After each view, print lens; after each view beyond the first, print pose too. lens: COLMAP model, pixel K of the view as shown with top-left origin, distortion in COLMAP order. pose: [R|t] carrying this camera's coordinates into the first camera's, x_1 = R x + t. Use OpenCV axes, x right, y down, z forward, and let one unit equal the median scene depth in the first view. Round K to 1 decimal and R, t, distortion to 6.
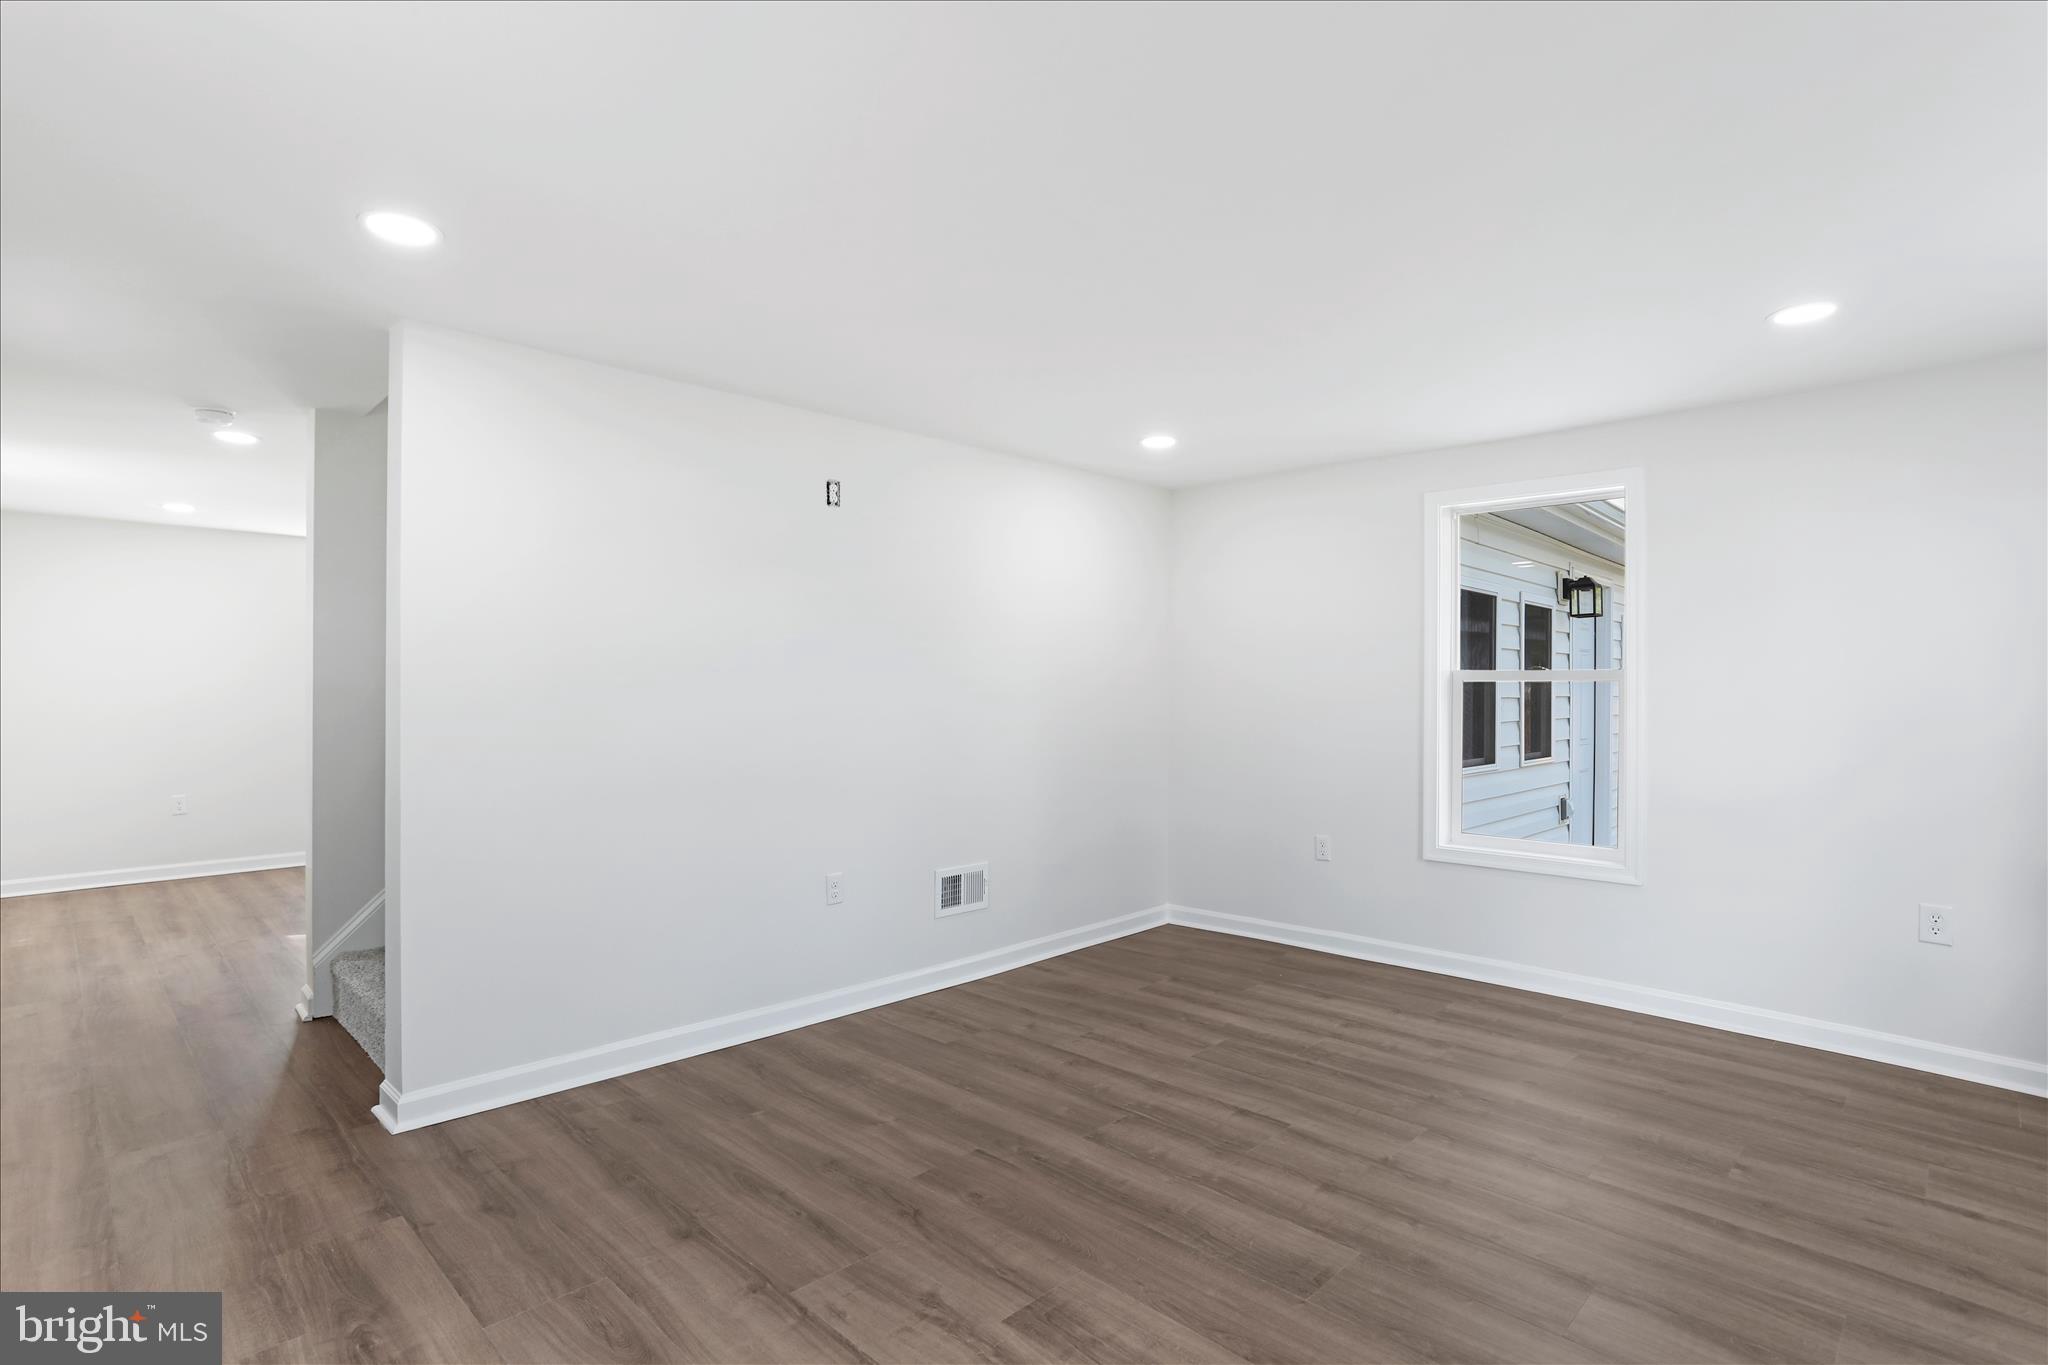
lens RADIAL K [[998.0, 0, 1024.0], [0, 998.0, 682.5], [0, 0, 1]] dist [-0.060790, 0.037630]
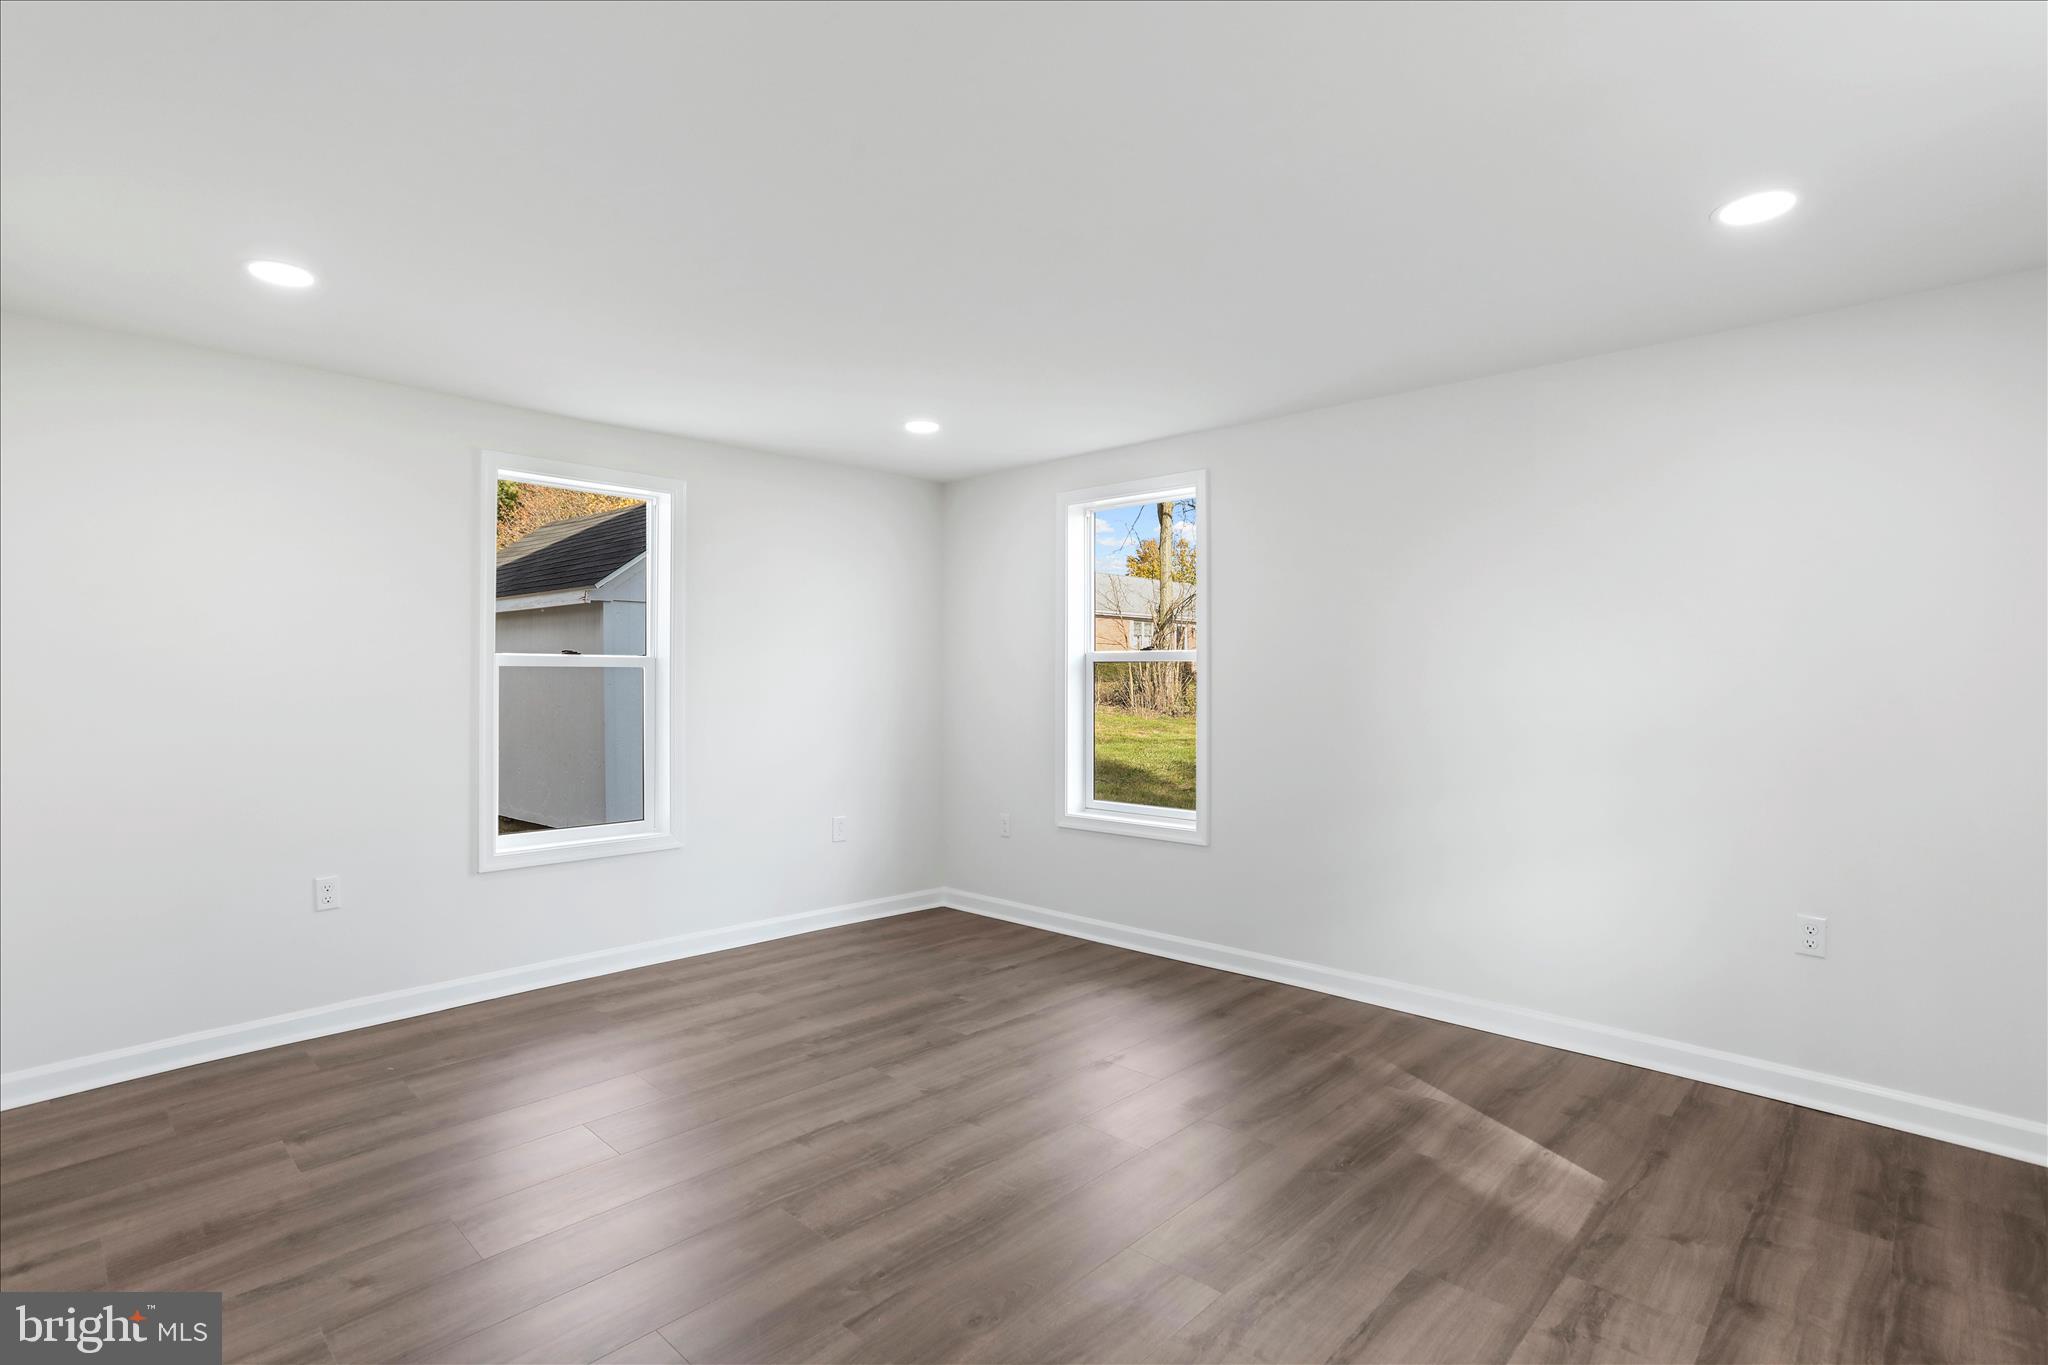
lens RADIAL K [[998.0, 0, 1024.0], [0, 998.0, 682.5], [0, 0, 1]] dist [-0.060790, 0.037630]
pose [[-0.016557, -0.009328, 0.999819, -0.637765], [-0.007939, 0.999926, 0.009198, 0.002196], [-0.999831, -0.007785, -0.016630, 0.753054]]
